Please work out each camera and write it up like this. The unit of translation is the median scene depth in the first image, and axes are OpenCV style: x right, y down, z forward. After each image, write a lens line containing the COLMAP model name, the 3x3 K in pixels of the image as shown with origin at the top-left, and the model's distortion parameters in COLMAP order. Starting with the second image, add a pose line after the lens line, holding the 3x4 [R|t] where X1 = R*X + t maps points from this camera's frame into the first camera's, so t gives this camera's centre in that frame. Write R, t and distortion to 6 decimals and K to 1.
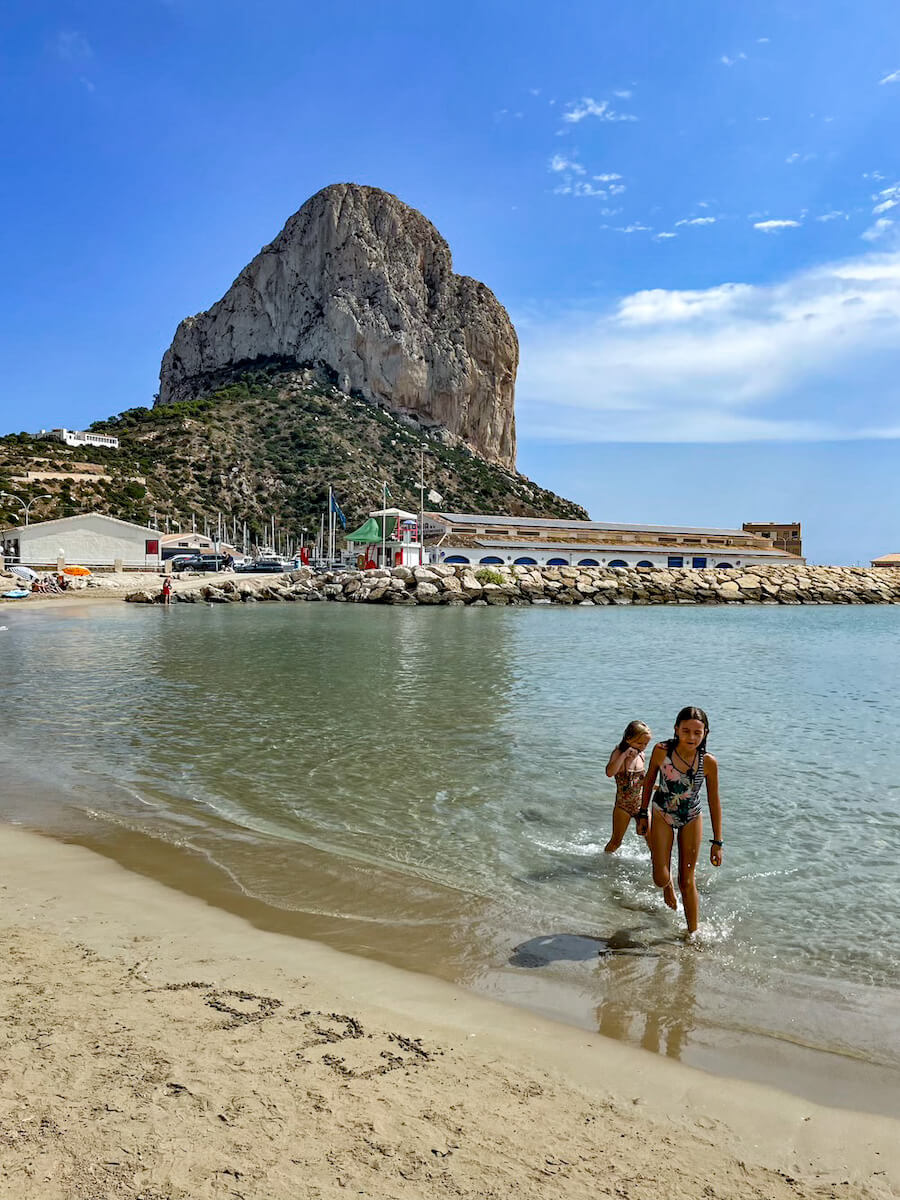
lens RADIAL K [[937.1, 0, 450.0], [0, 937.1, 600.0], [0, 0, 1]] dist [0.092499, -0.089071]
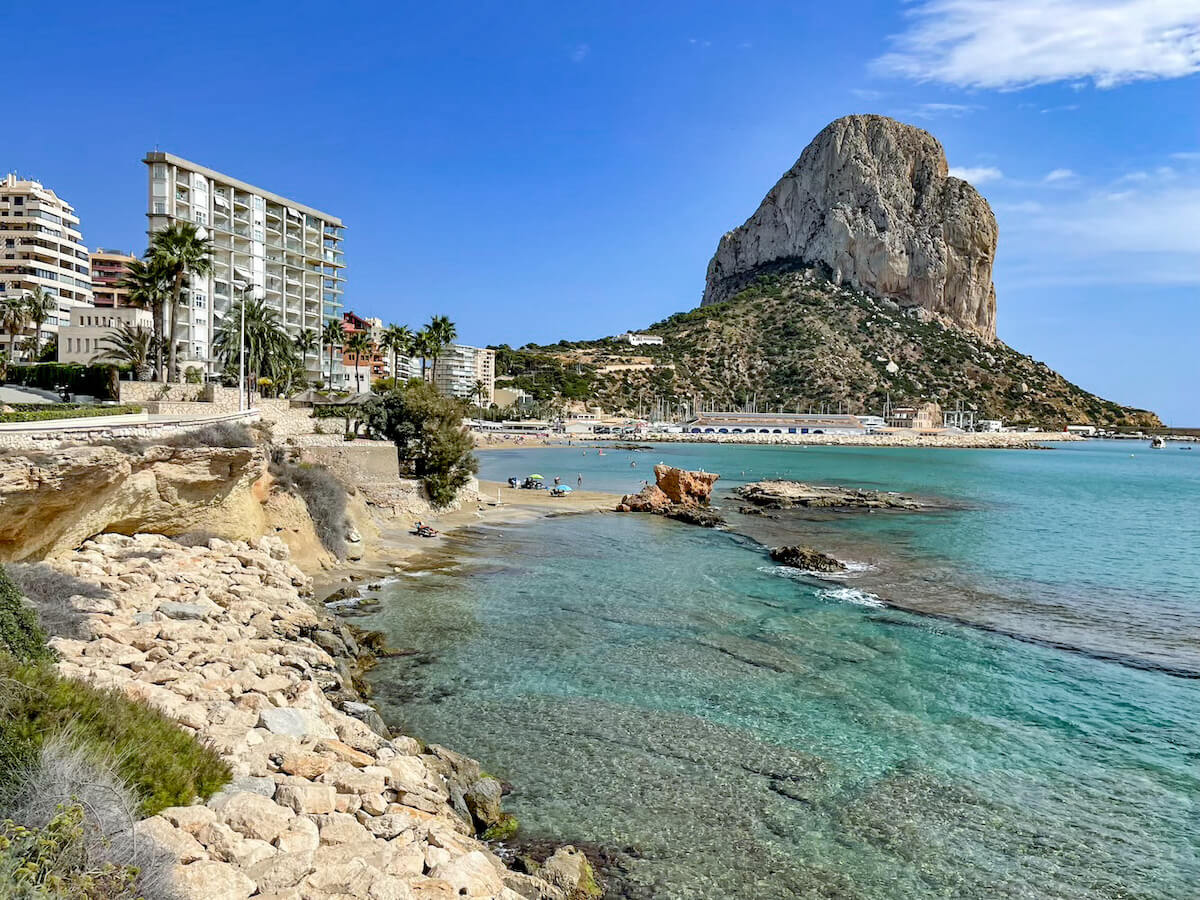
lens RADIAL K [[937.1, 0, 604.9], [0, 937.1, 442.4], [0, 0, 1]] dist [0.092499, -0.089071]
pose [[0.900135, 0.015648, -0.435331, 0.168894], [-0.017333, 0.999850, 0.000100, 0.000284], [0.435267, 0.007455, 0.900271, -0.298884]]
